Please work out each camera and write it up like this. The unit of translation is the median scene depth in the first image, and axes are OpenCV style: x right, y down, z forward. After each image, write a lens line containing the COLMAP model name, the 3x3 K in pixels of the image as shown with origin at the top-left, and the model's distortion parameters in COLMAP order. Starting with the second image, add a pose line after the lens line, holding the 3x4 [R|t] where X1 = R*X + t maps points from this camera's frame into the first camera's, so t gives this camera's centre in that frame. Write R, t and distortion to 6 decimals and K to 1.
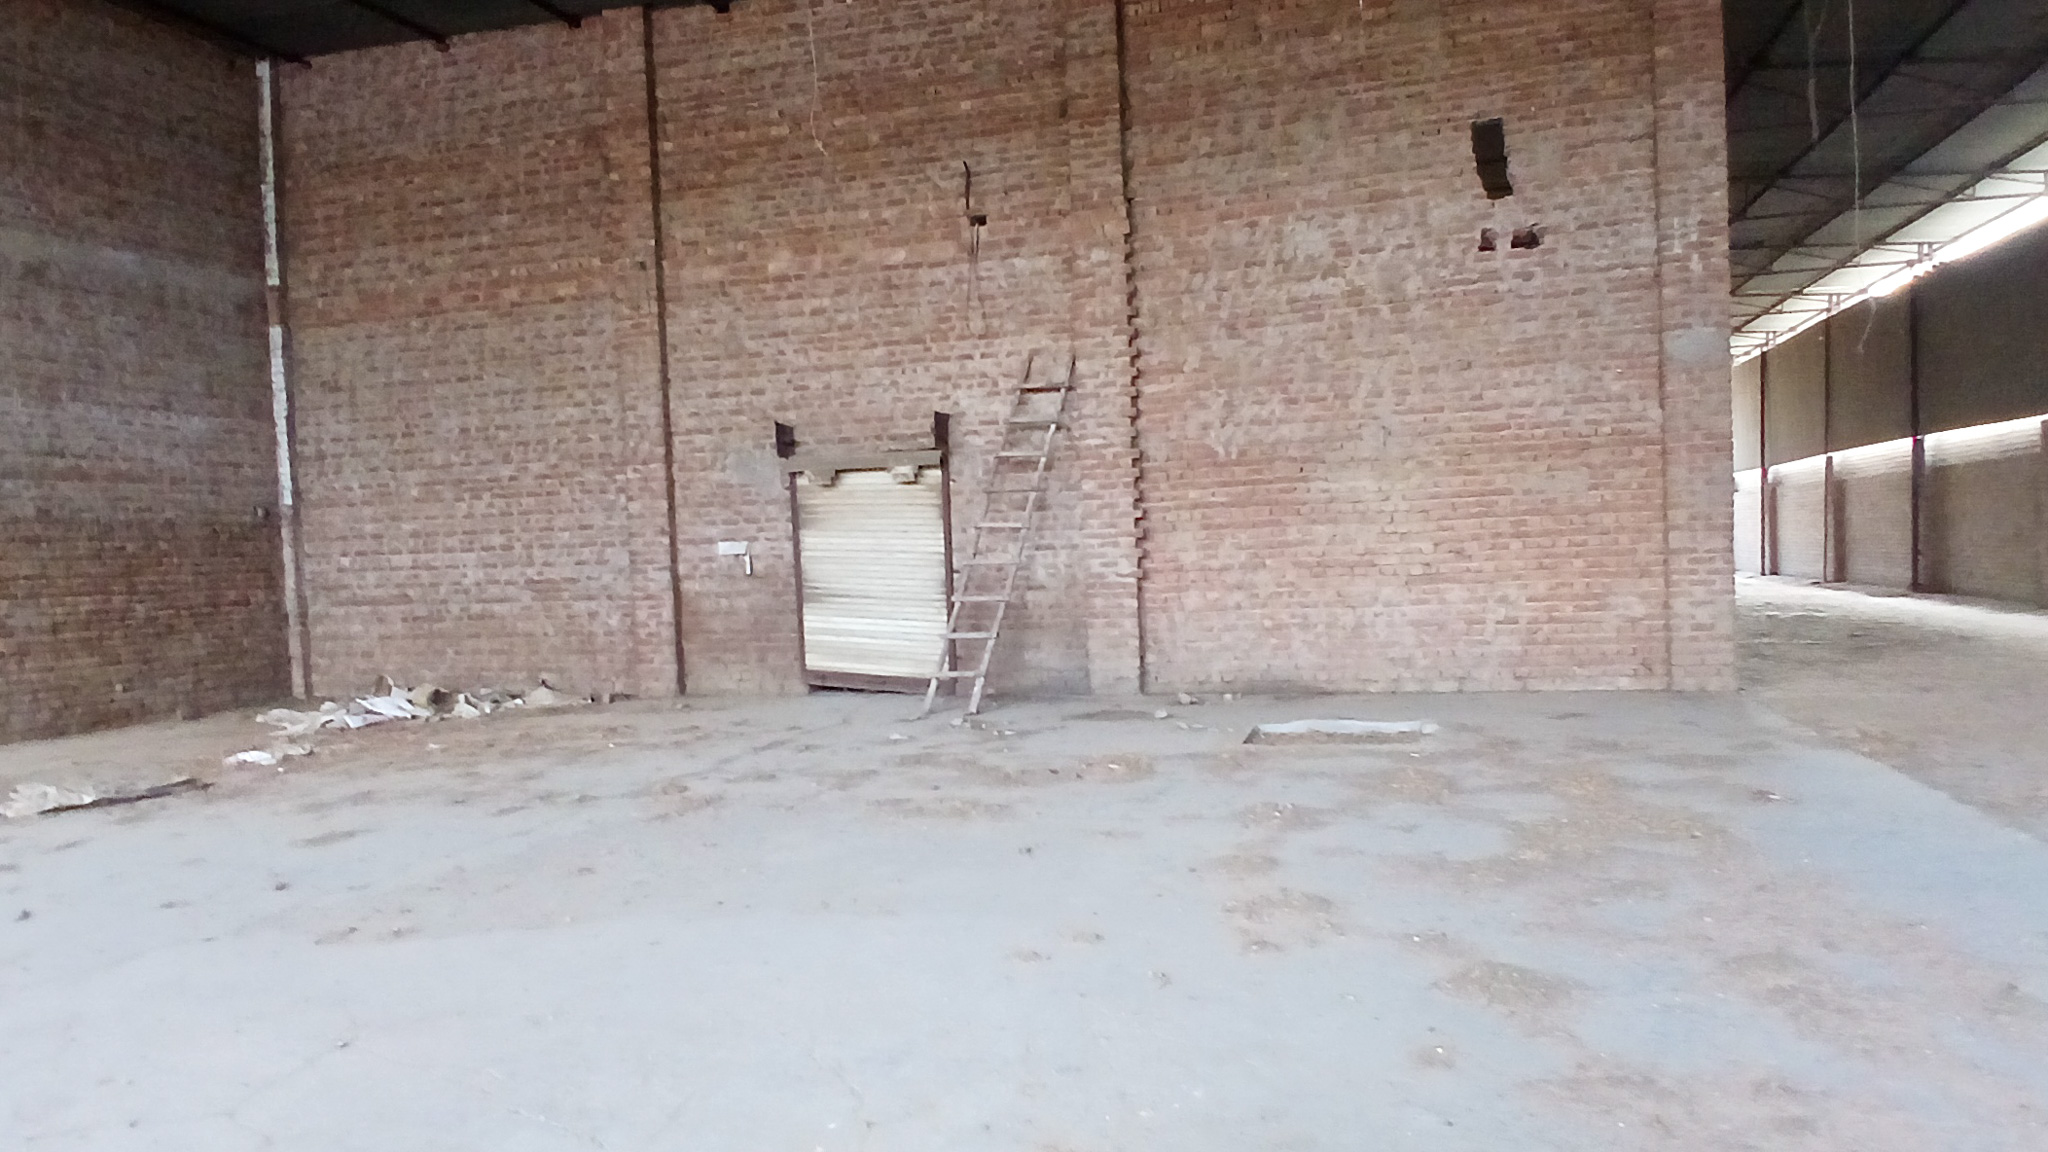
lens RADIAL K [[1254.9, 0, 1022.8], [0, 1254.9, 572.5], [0, 0, 1]] dist [0.003702, -0.036448]
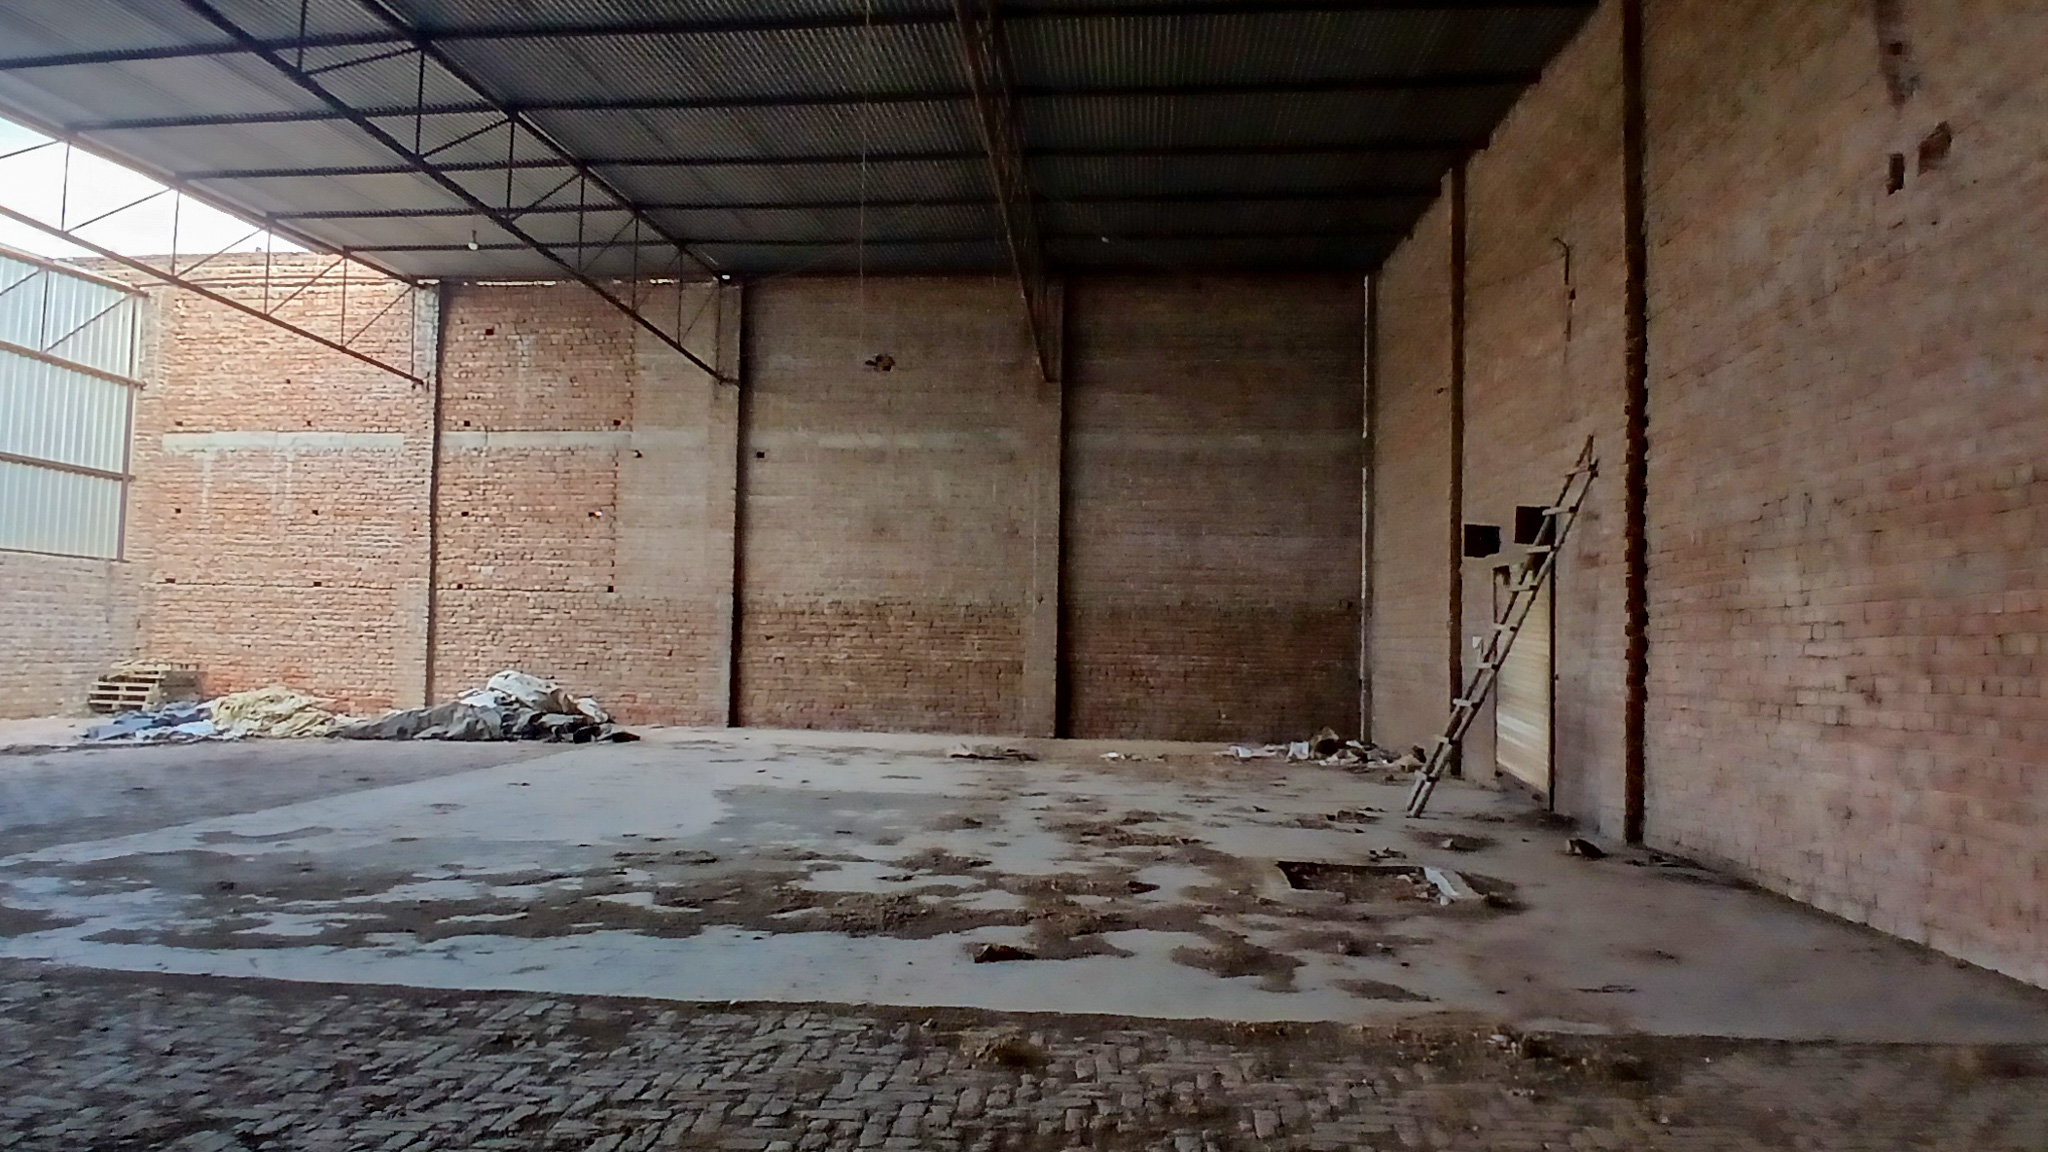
lens RADIAL K [[1254.9, 0, 1026.7], [0, 1254.9, 581.9], [0, 0, 1]] dist [0.003702, -0.036448]
pose [[0.205508, -0.007835, -0.978624, 0.758248], [-0.050042, 0.998576, -0.018503, -0.033650], [0.977375, 0.052775, 0.204823, 0.423442]]
